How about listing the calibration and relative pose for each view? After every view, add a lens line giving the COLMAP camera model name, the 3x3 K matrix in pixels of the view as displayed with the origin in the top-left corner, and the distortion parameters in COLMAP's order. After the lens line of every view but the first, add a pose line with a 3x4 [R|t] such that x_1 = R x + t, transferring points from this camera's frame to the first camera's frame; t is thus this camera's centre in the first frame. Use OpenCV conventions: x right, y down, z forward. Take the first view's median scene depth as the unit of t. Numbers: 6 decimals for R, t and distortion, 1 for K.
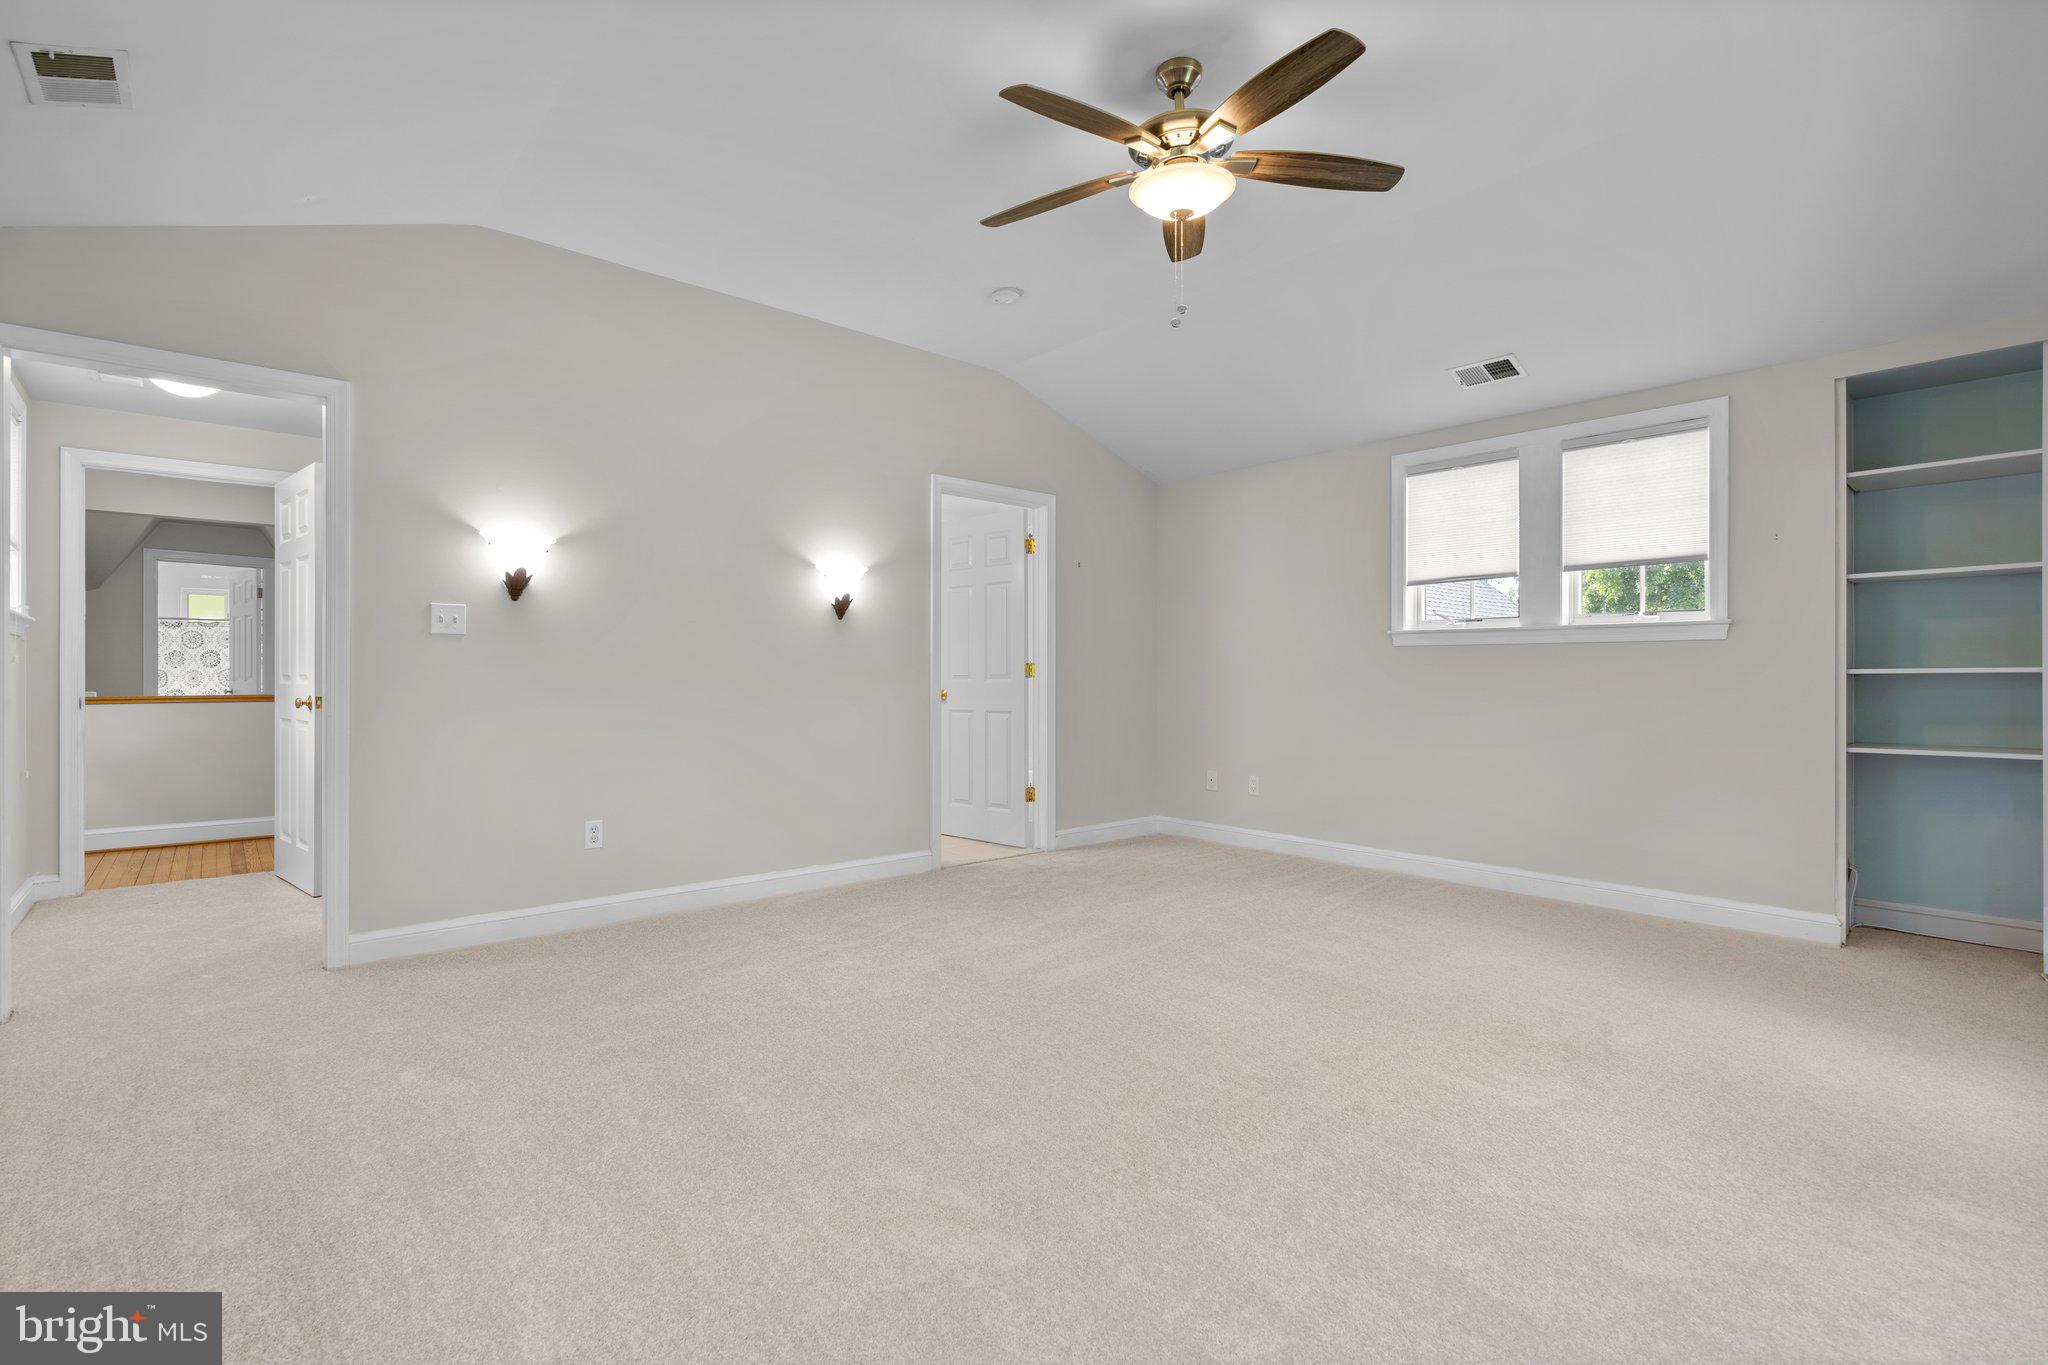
lens RADIAL K [[949.1, 0, 1013.9], [0, 949.1, 663.2], [0, 0, 1]] dist [-0.005941, 0.000829]
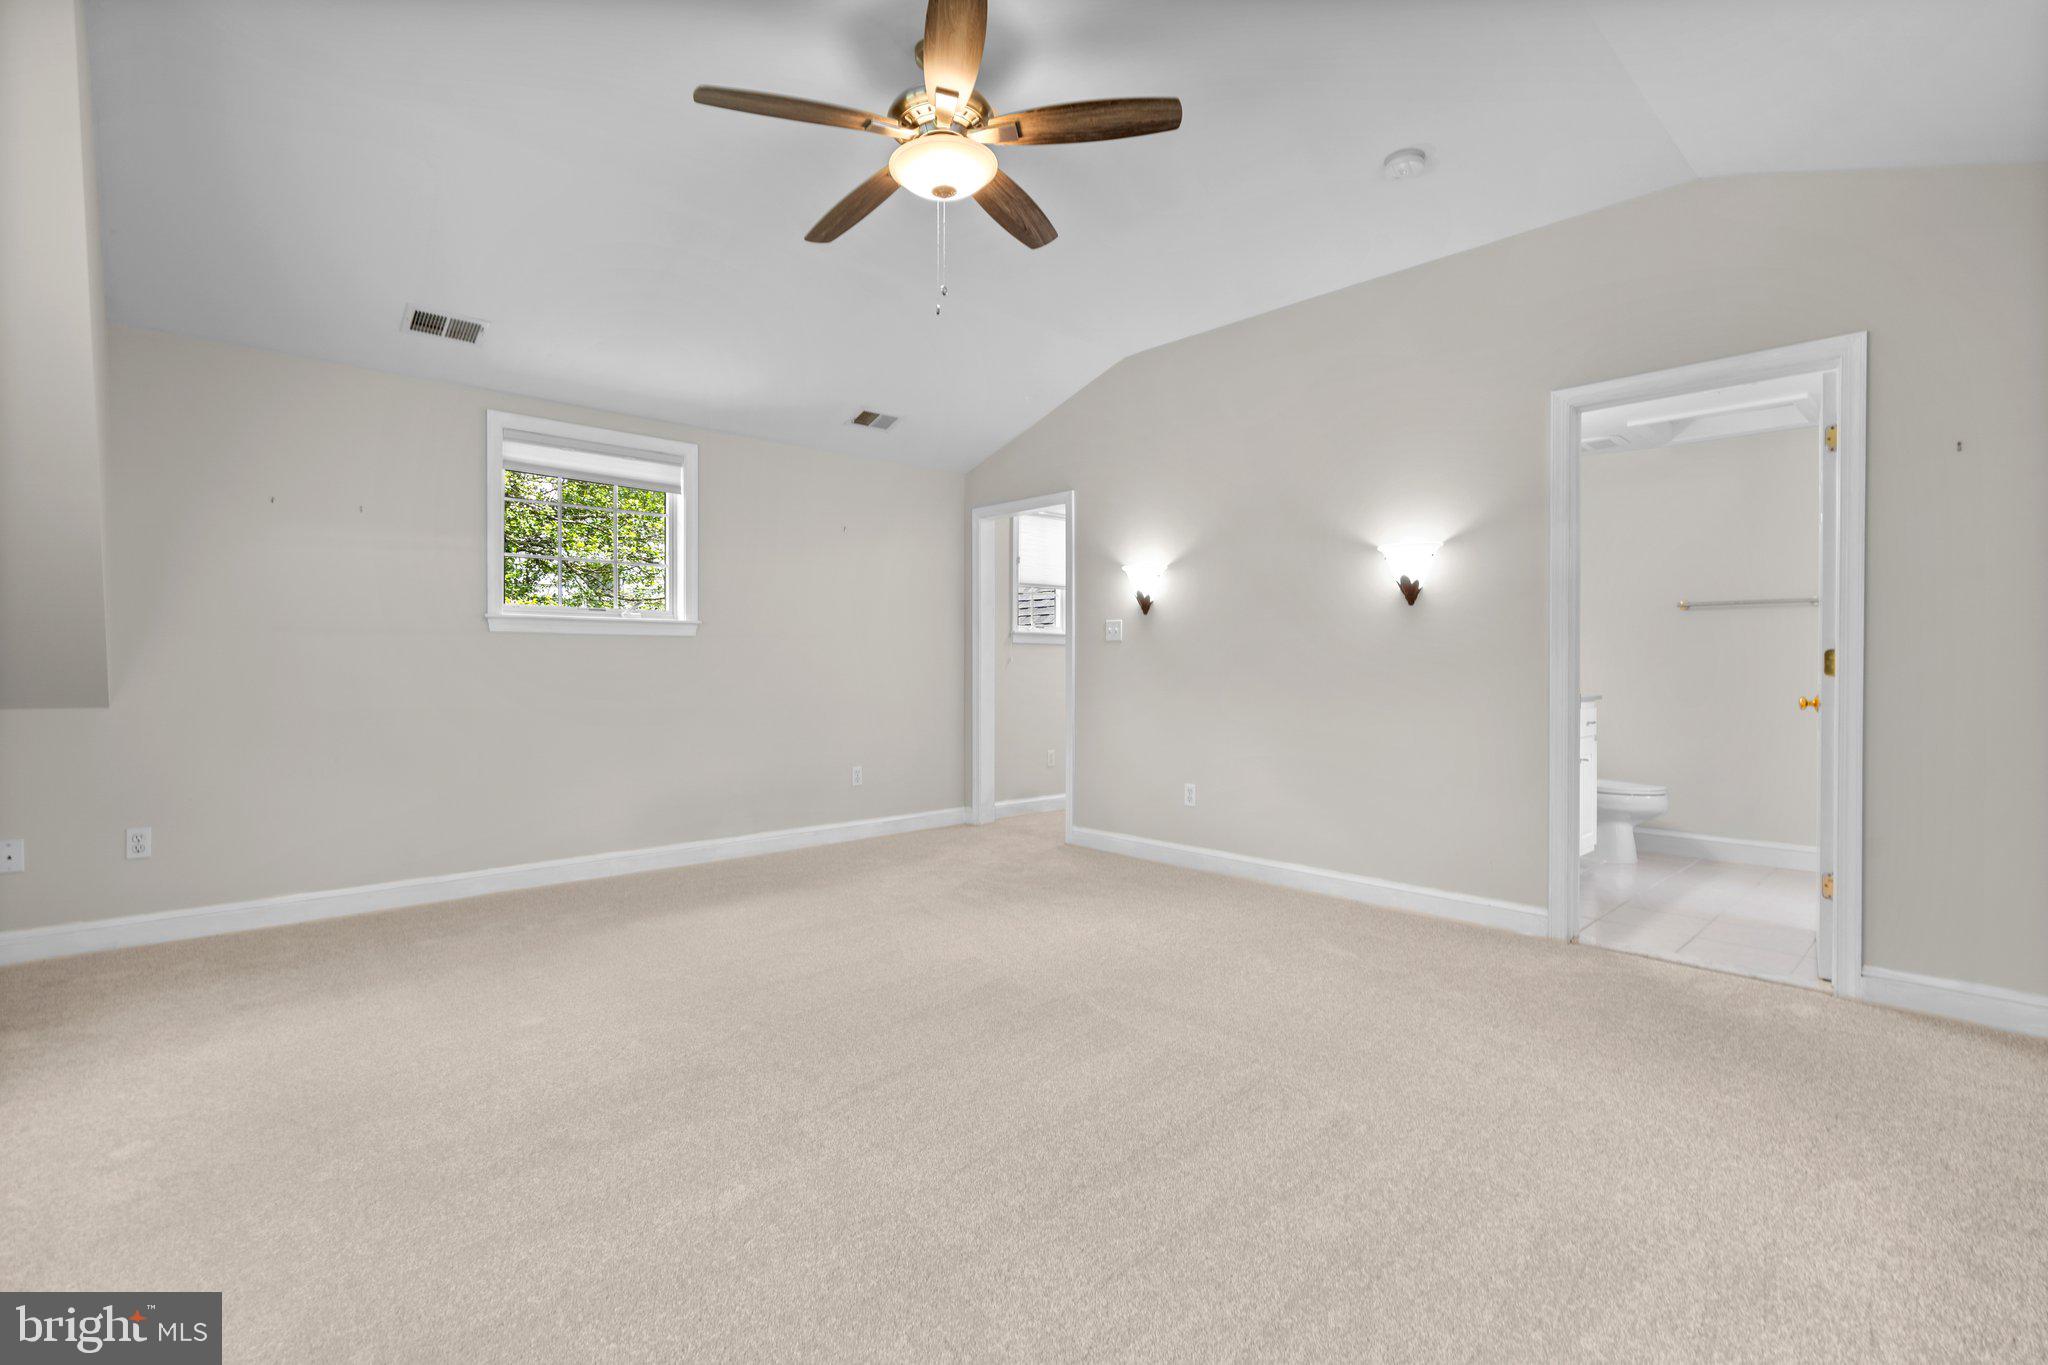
lens RADIAL K [[949.1, 0, 1013.9], [0, 949.1, 663.2], [0, 0, 1]] dist [-0.005941, 0.000829]
pose [[0.020554, -0.006810, -0.999766, 0.692355], [0.006006, 0.999960, -0.006688, 0.011097], [0.999771, -0.005867, 0.020594, 0.632808]]
